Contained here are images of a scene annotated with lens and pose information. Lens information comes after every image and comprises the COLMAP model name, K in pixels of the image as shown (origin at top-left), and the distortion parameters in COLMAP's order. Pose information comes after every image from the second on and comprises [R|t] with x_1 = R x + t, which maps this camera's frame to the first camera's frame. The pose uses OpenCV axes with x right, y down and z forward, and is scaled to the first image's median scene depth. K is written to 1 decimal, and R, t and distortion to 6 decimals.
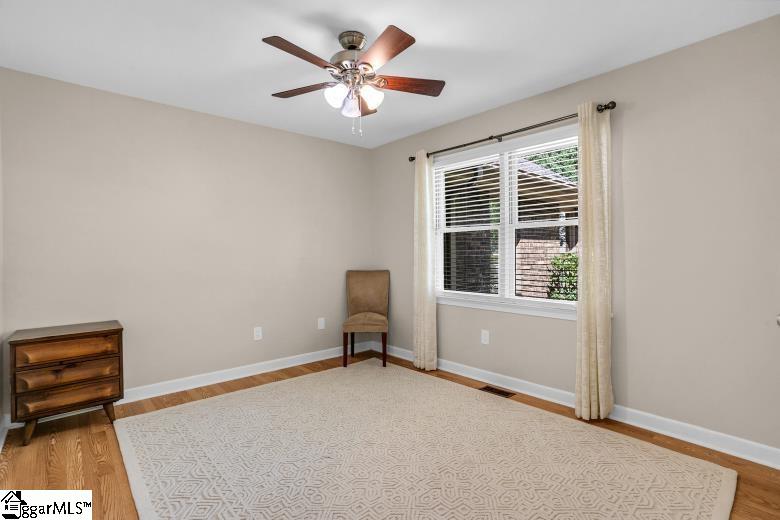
lens RADIAL K [[358.4, 0, 391.1], [0, 358.4, 254.7], [0, 0, 1]] dist [0.000378, 0.000155]
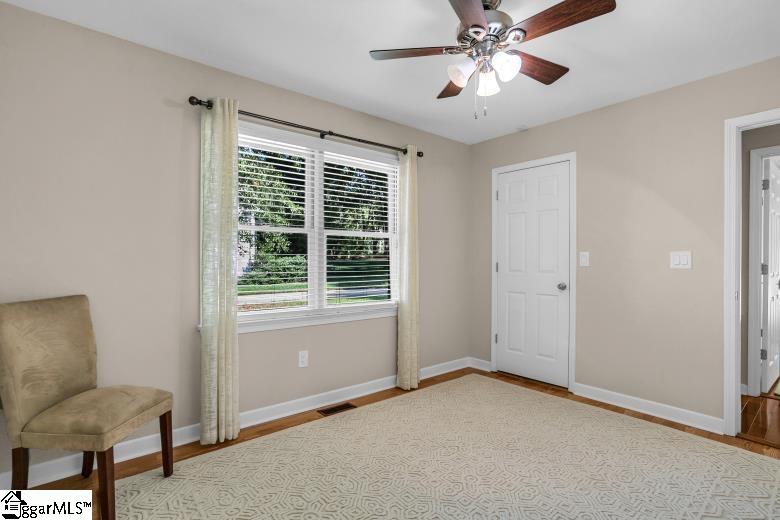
lens RADIAL K [[406.0, 0, 390.0], [0, 406.0, 260.0], [0, 0, 1]] dist [0.000514, 0.000119]
pose [[0.049649, 0.006557, 0.998745, -0.725520], [0.003635, 0.999971, -0.006745, 0.002875], [-0.998760, 0.003965, 0.049624, 0.781678]]
